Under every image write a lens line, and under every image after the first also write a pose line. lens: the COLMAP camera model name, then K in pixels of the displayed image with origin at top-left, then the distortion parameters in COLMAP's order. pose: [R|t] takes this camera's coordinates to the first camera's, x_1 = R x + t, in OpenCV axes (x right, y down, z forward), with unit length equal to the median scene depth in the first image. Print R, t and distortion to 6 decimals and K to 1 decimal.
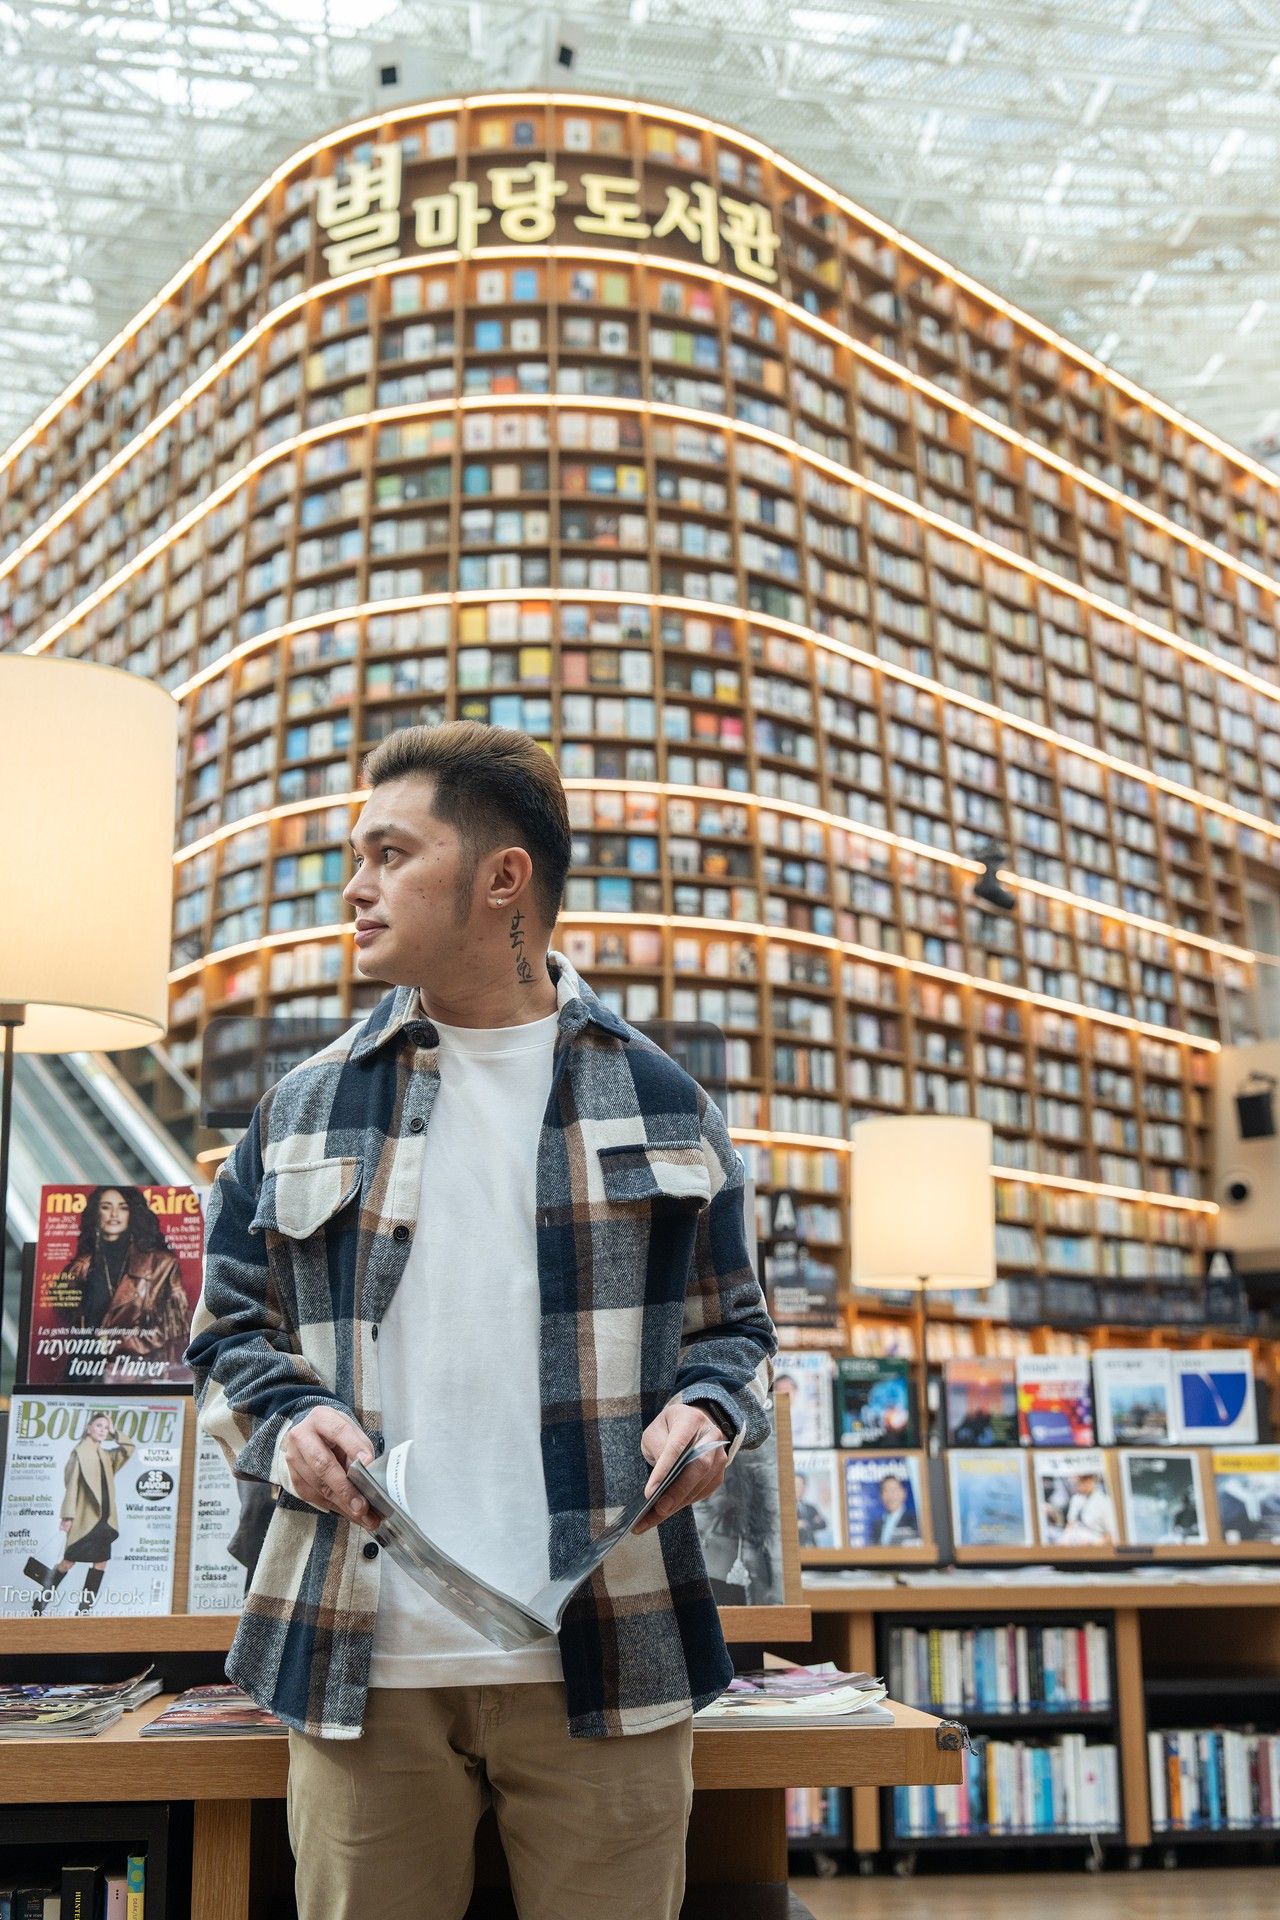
lens RADIAL K [[2482.8, 0, 648.8], [0, 2482.8, 966.7], [0, 0, 1]] dist [-0.001174, 0.000000]
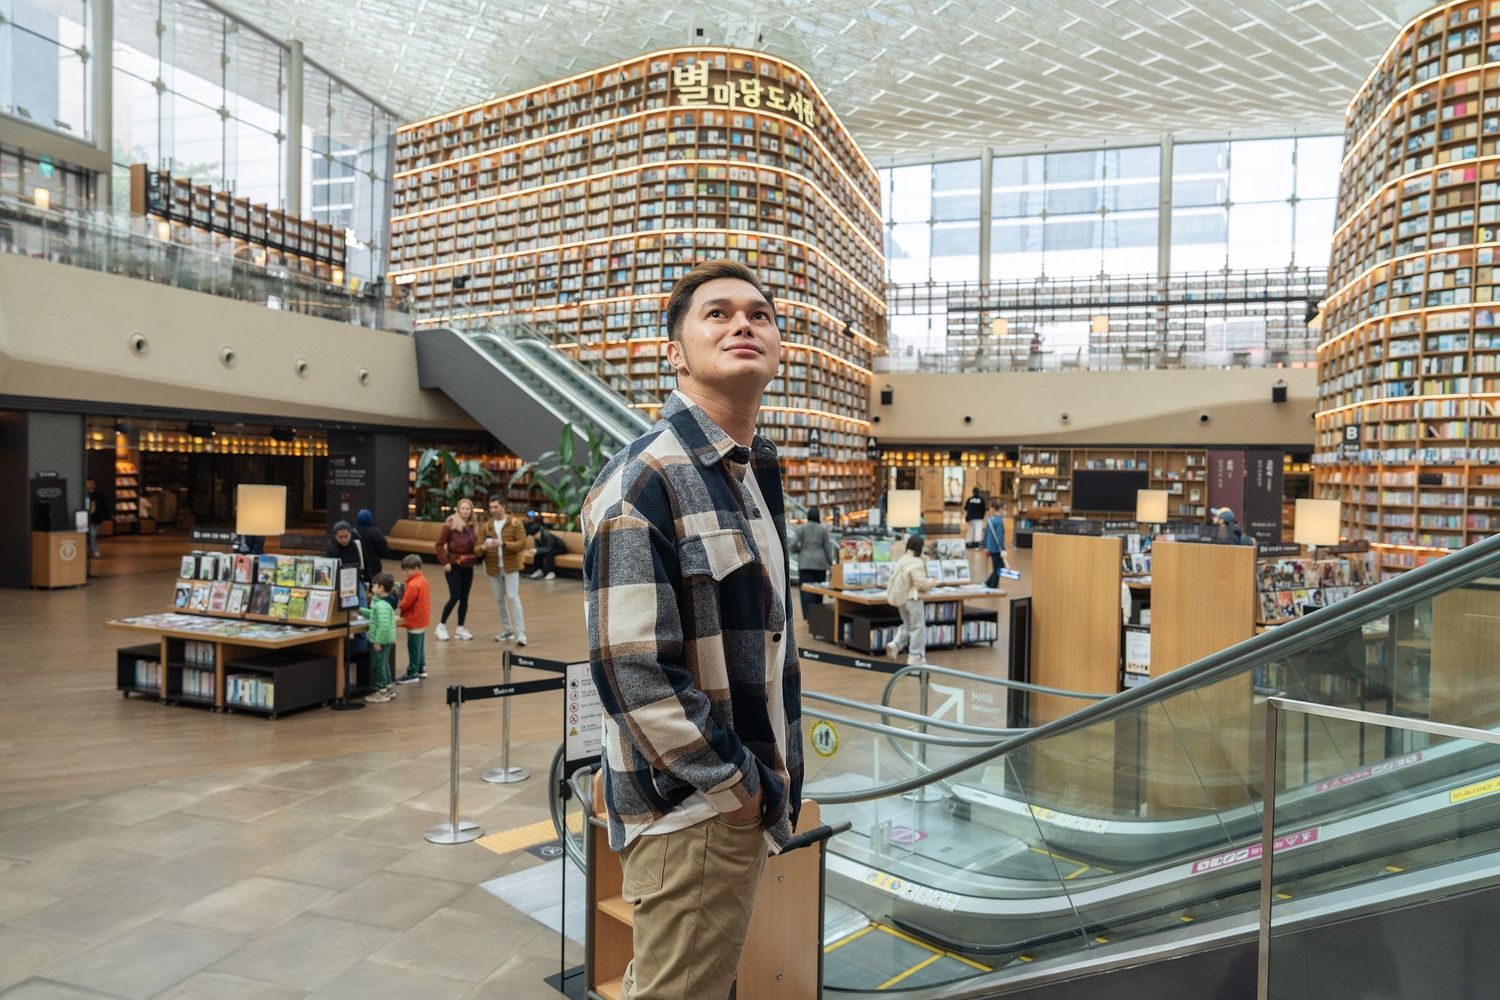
lens RADIAL K [[999.1, 0, 766.9], [0, 999.1, 474.5], [0, 0, 1]] dist [0.004976, 0.005896]
pose [[0.922251, 0.020358, 0.386056, -0.484198], [-0.103603, 0.975100, 0.196078, -0.098516], [-0.372452, -0.220829, 0.901396, -0.188113]]
